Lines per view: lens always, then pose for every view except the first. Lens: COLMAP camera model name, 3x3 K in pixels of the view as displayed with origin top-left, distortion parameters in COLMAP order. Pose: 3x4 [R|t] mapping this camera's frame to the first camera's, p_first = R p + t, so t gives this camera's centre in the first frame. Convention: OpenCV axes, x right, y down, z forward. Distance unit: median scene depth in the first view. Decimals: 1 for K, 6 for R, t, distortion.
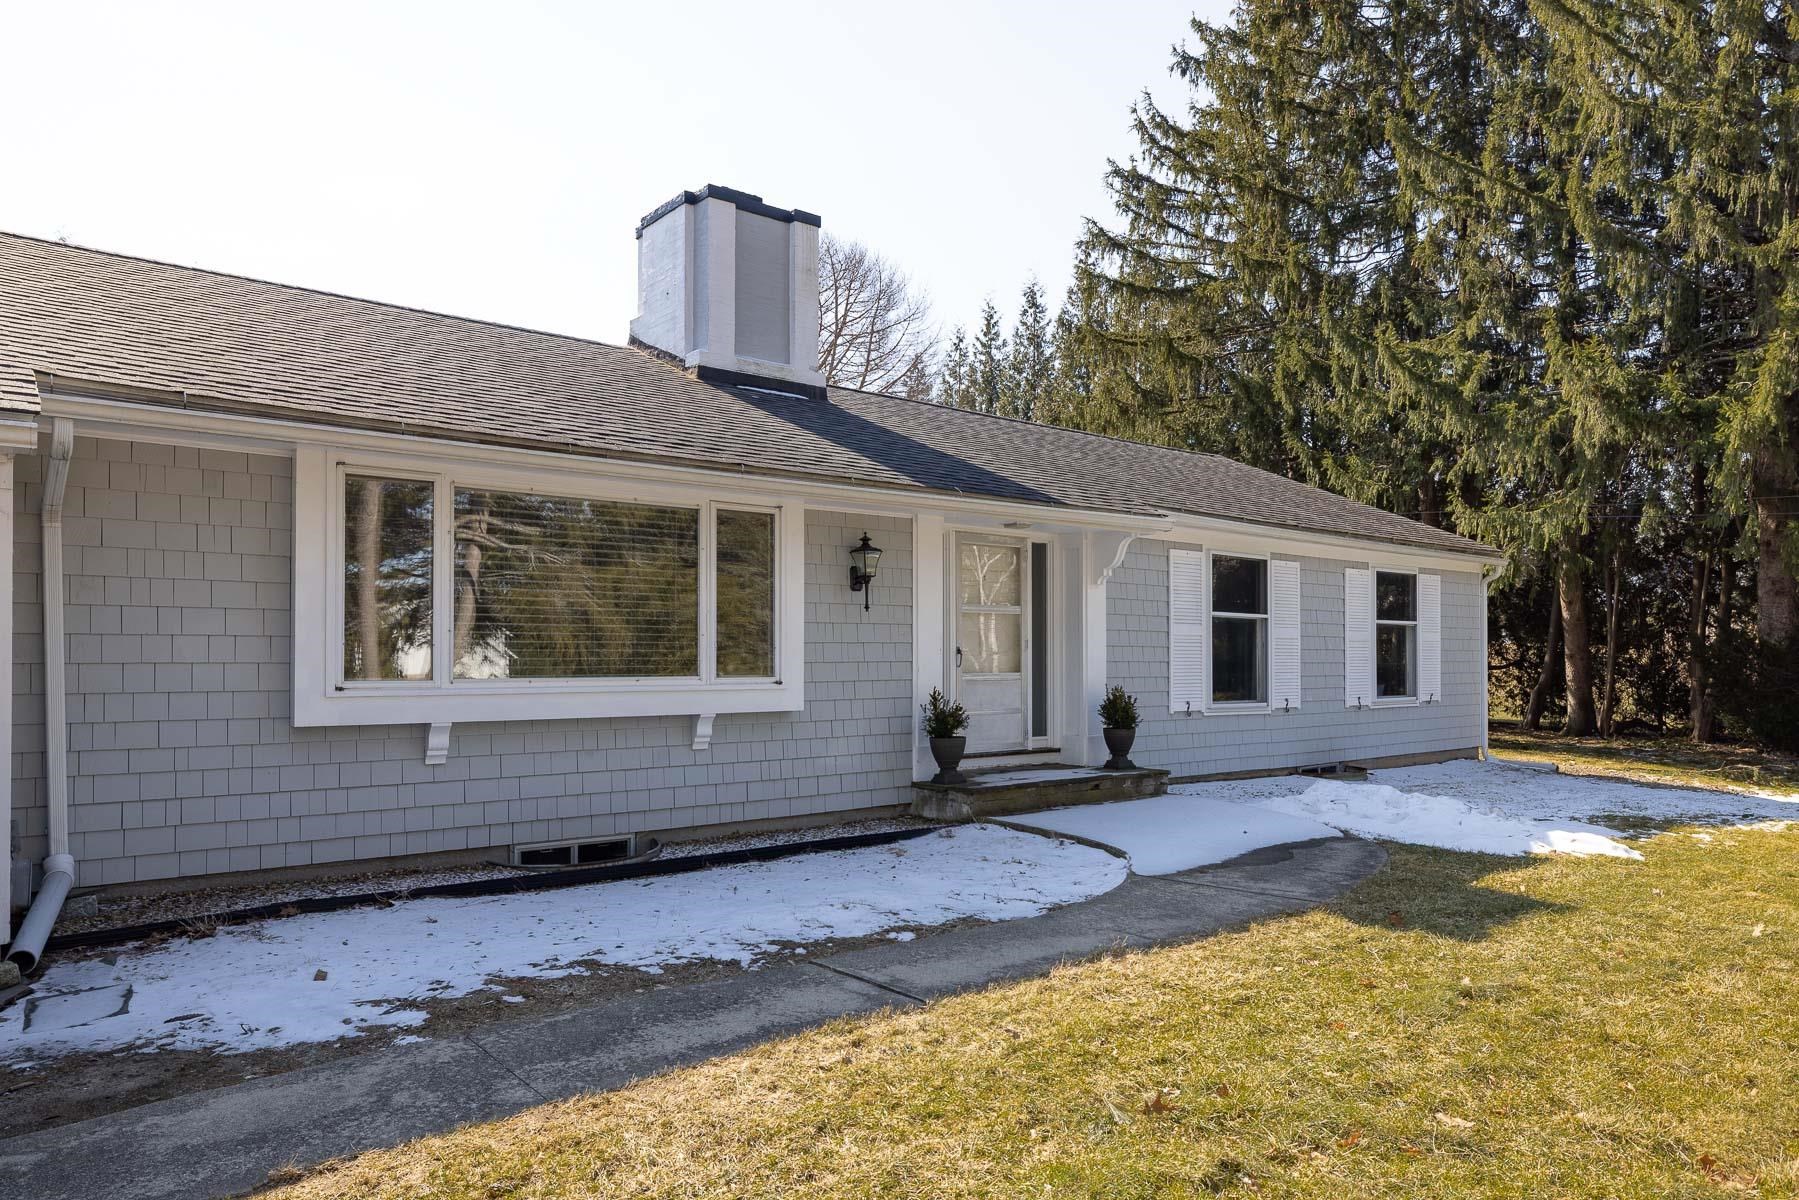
lens RADIAL K [[1117.9, 0, 900.6], [0, 1117.9, 636.6], [0, 0, 1]] dist [-0.000709, -0.000176]
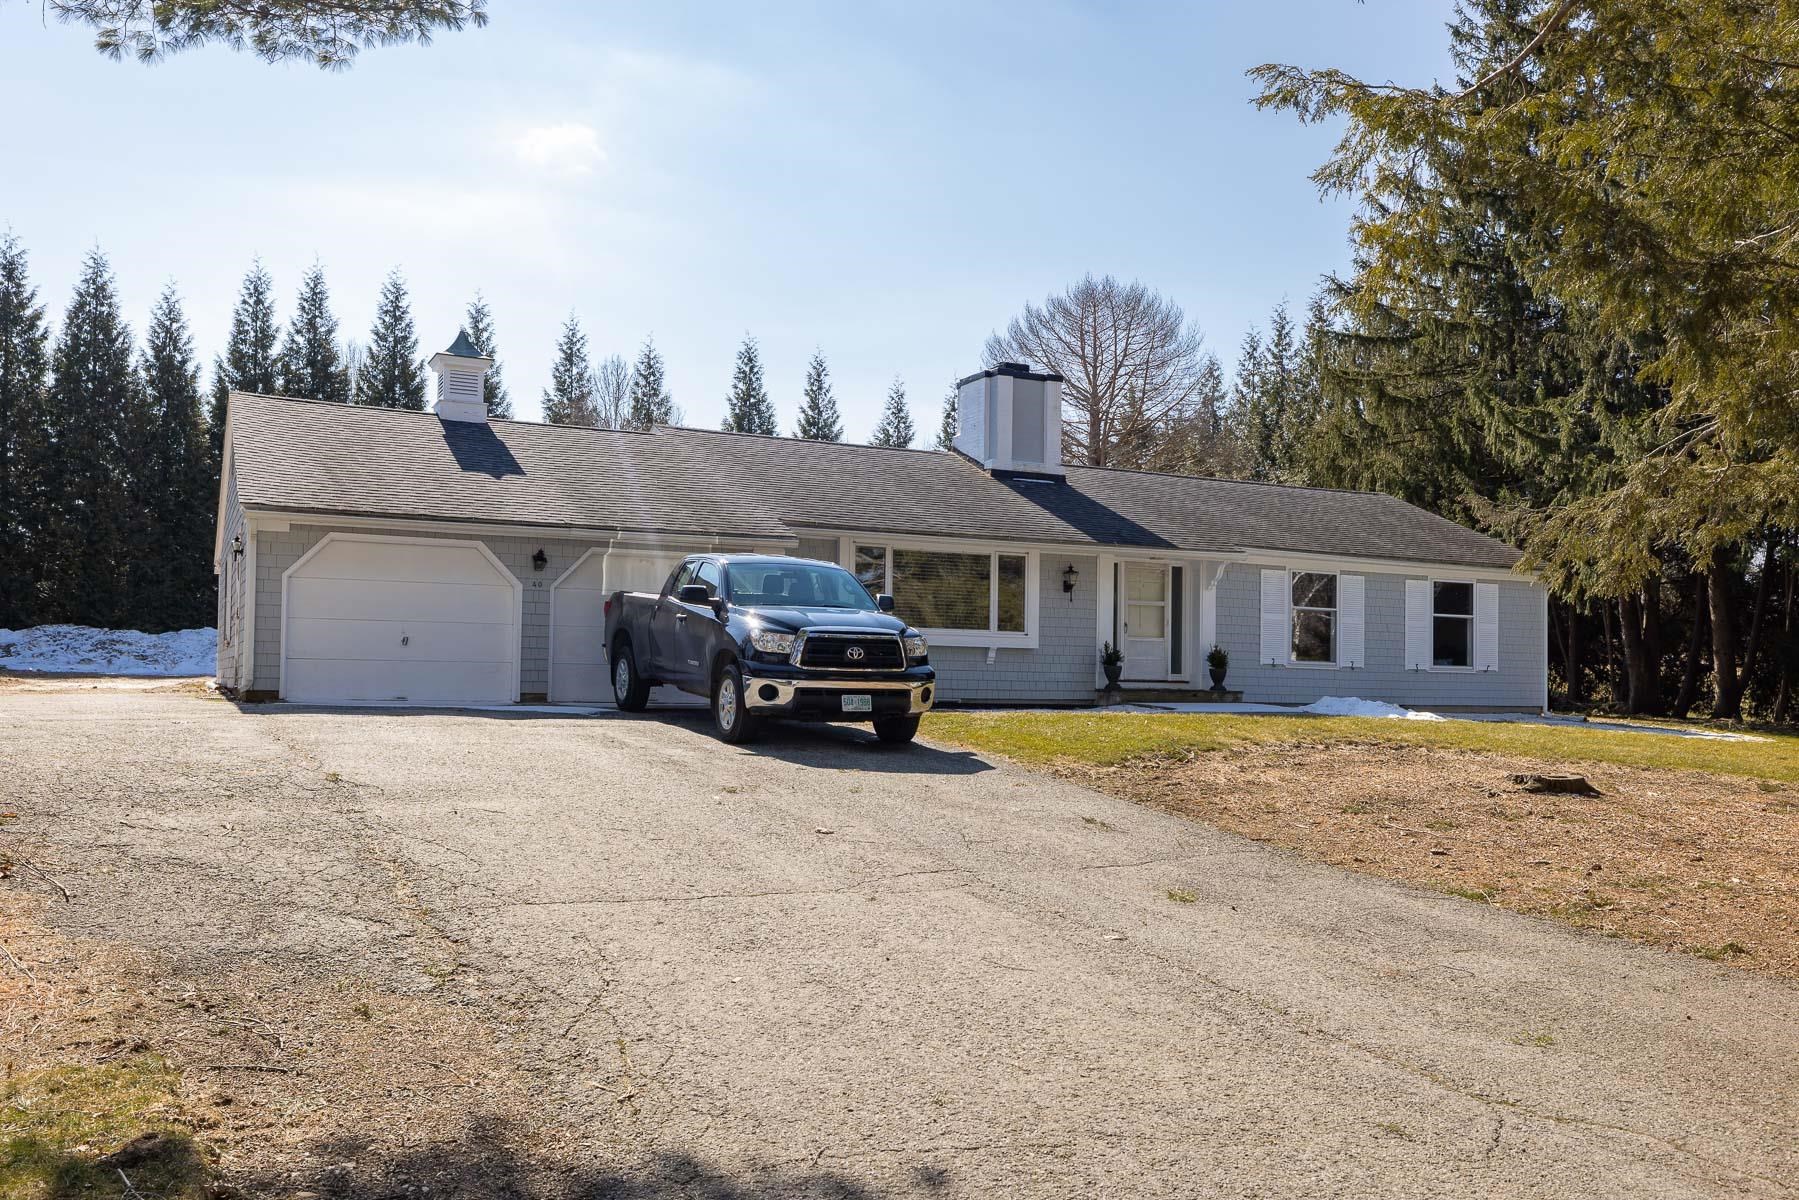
lens RADIAL K [[1523.2, 0, 896.0], [0, 1523.2, 614.0], [0, 0, 1]] dist [0.005813, 0.000704]
pose [[0.970578, 0.002456, -0.240775, 0.278057], [-0.011140, 0.999335, -0.034714, 0.083402], [0.240530, 0.036375, 0.969960, -1.499856]]
